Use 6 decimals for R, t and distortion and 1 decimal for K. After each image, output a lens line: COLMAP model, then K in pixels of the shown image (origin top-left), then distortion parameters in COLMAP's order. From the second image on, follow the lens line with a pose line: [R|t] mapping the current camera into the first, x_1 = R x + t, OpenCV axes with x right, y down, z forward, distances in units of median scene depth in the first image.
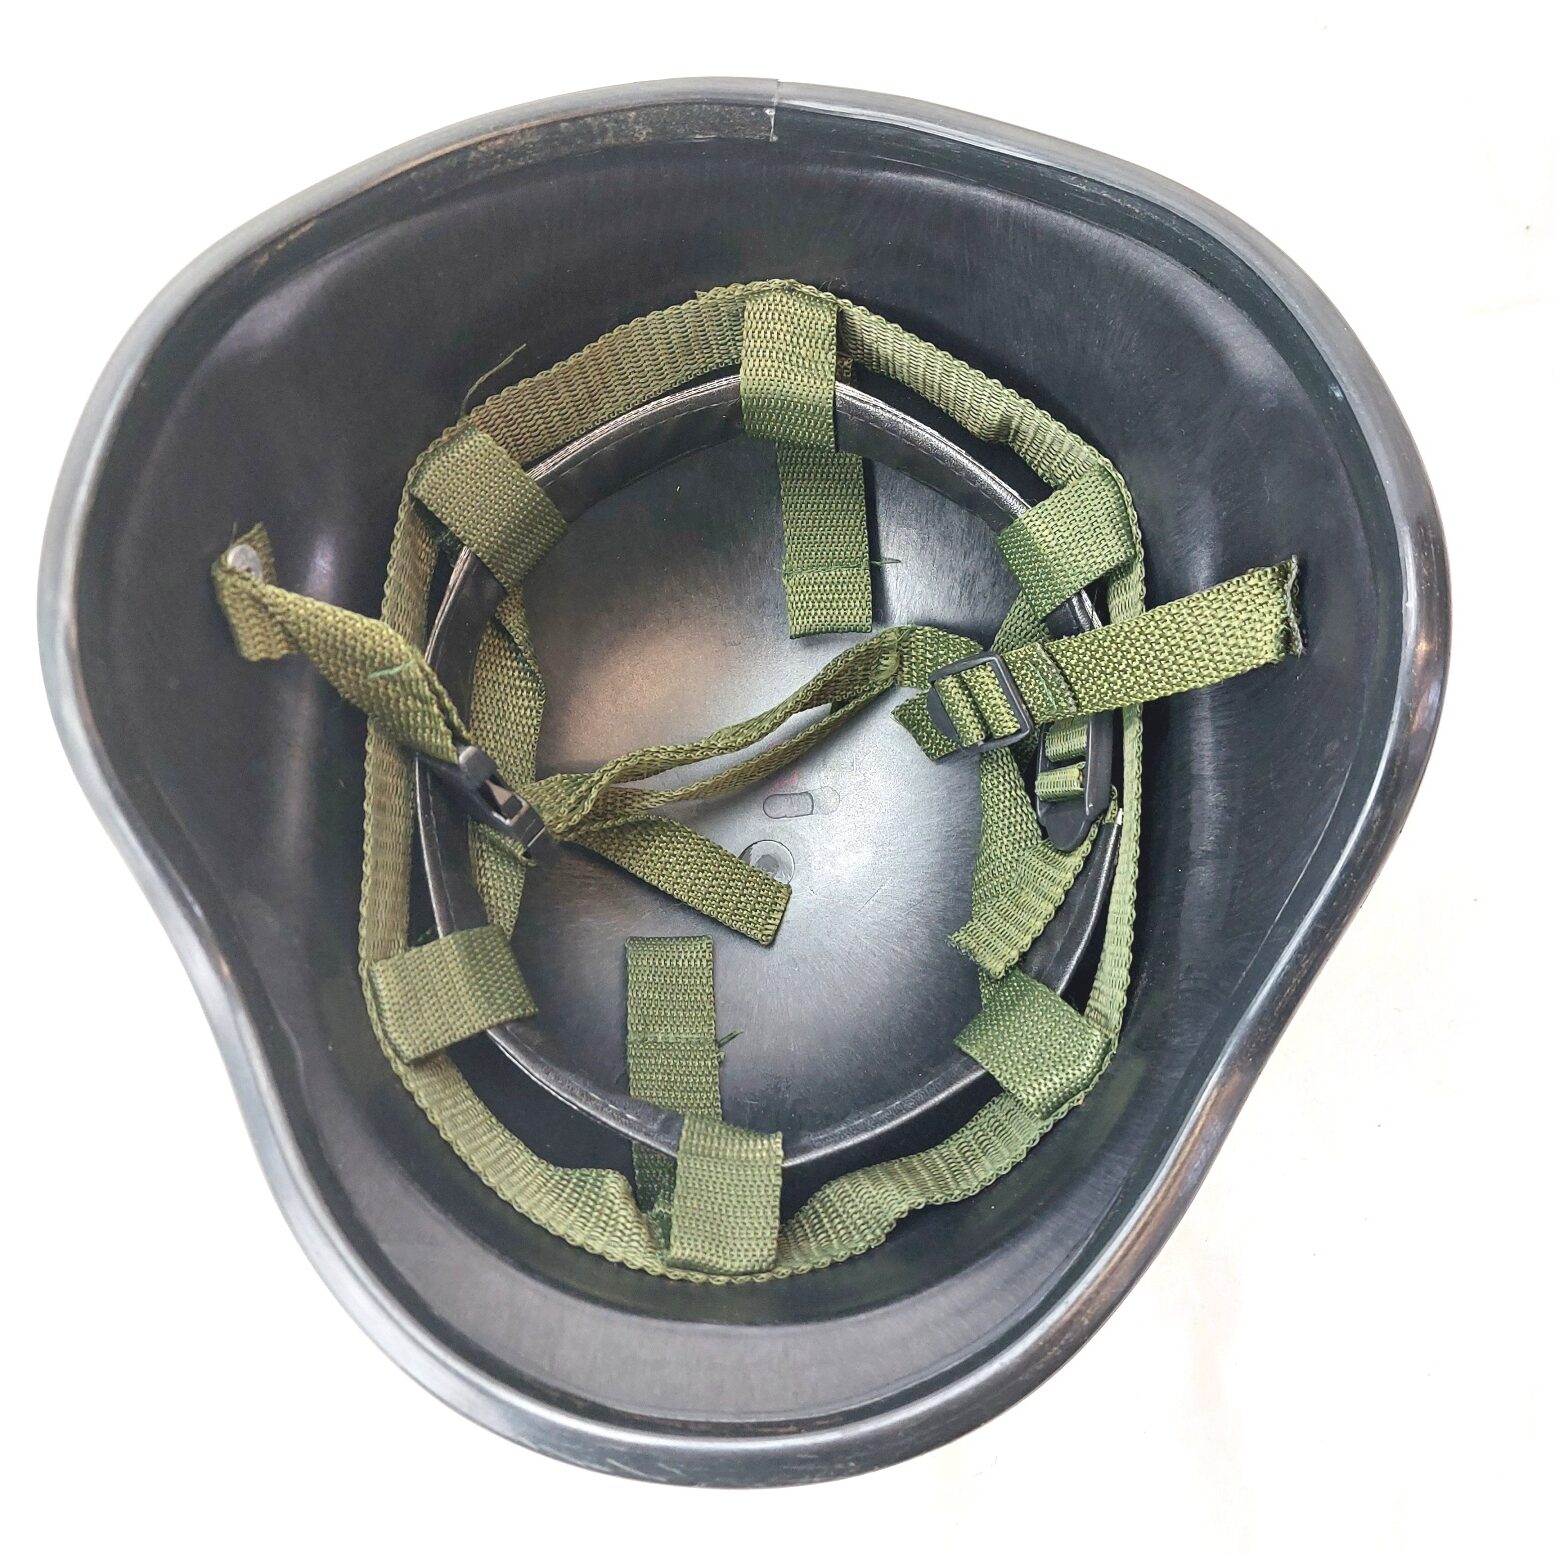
lens RADIAL K [[1250.1, 0, 776.3], [0, 1250.1, 775.6], [0, 0, 1]] dist [0.002227, 0.004240]
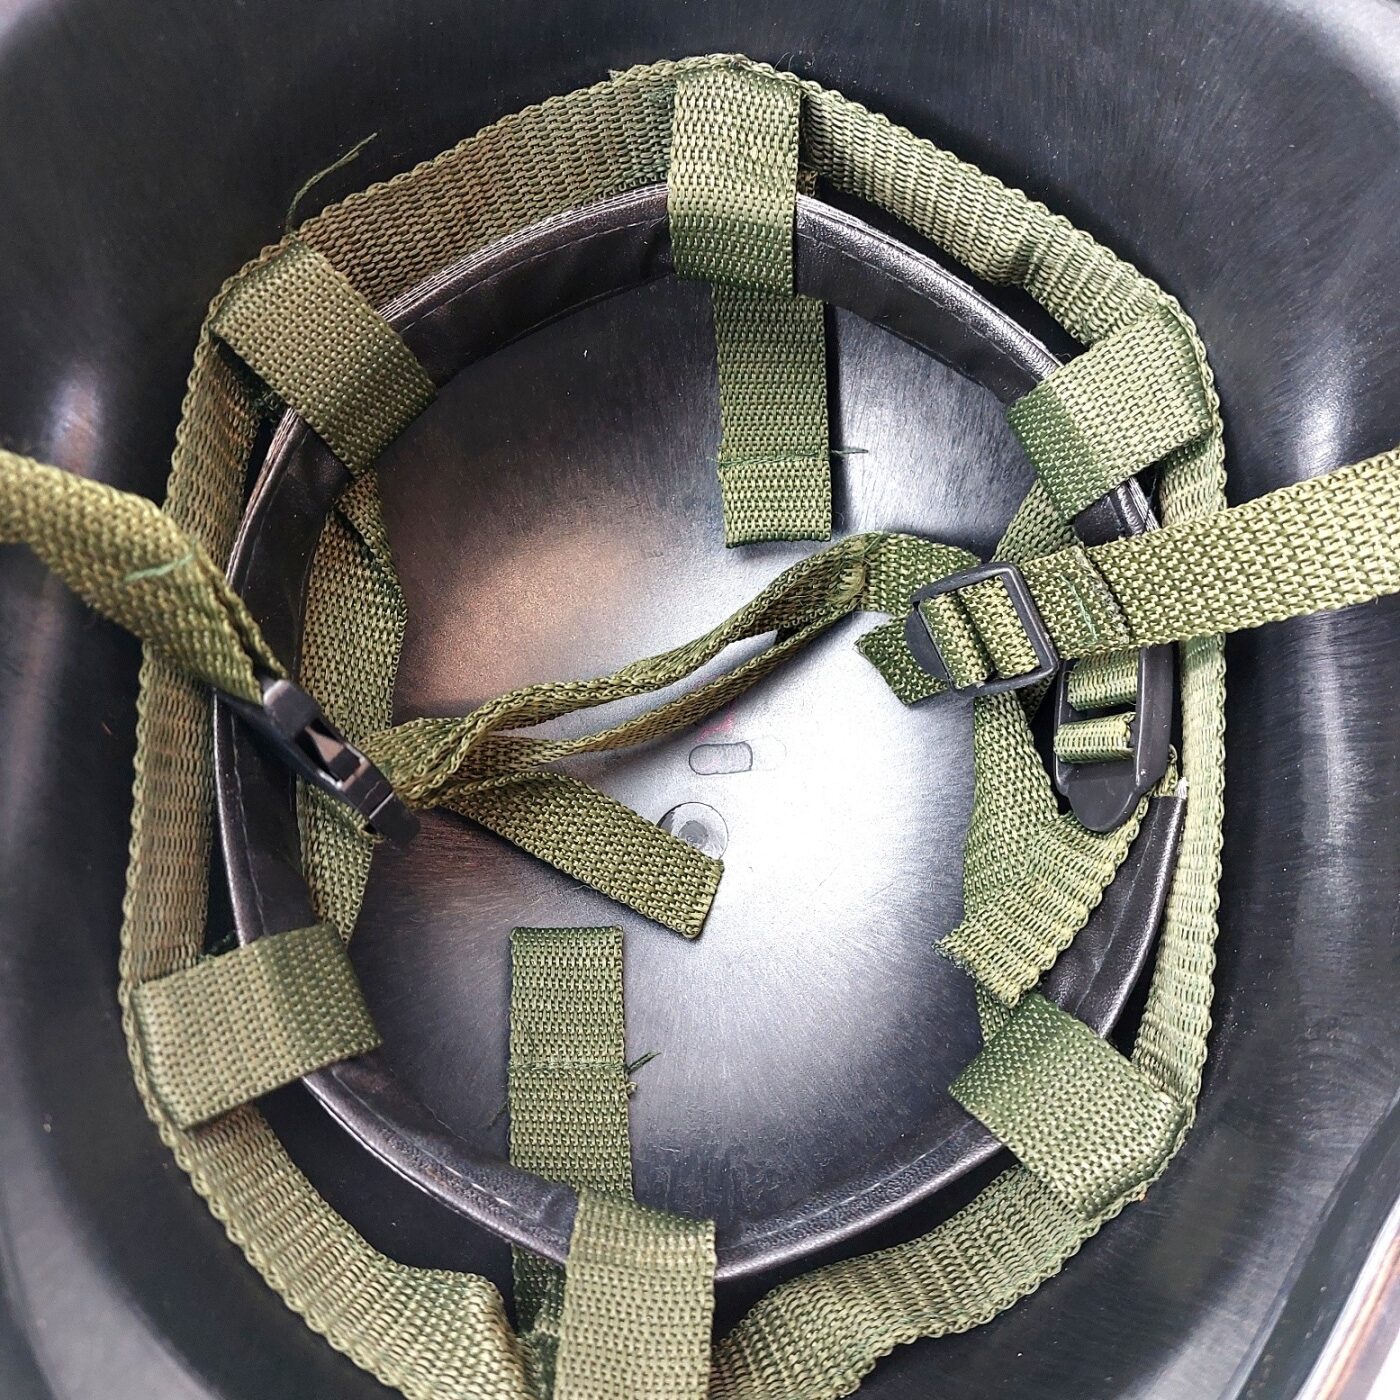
lens RADIAL K [[1125.5, 0, 734.3], [0, 1125.5, 699.5], [0, 0, 1]] dist [0.002227, 0.004240]
pose [[0.999114, 0.011628, 0.040445, -0.013258], [-0.011376, 0.999914, -0.006475, -0.011148], [-0.040517, 0.006009, 0.999161, 0.340316]]
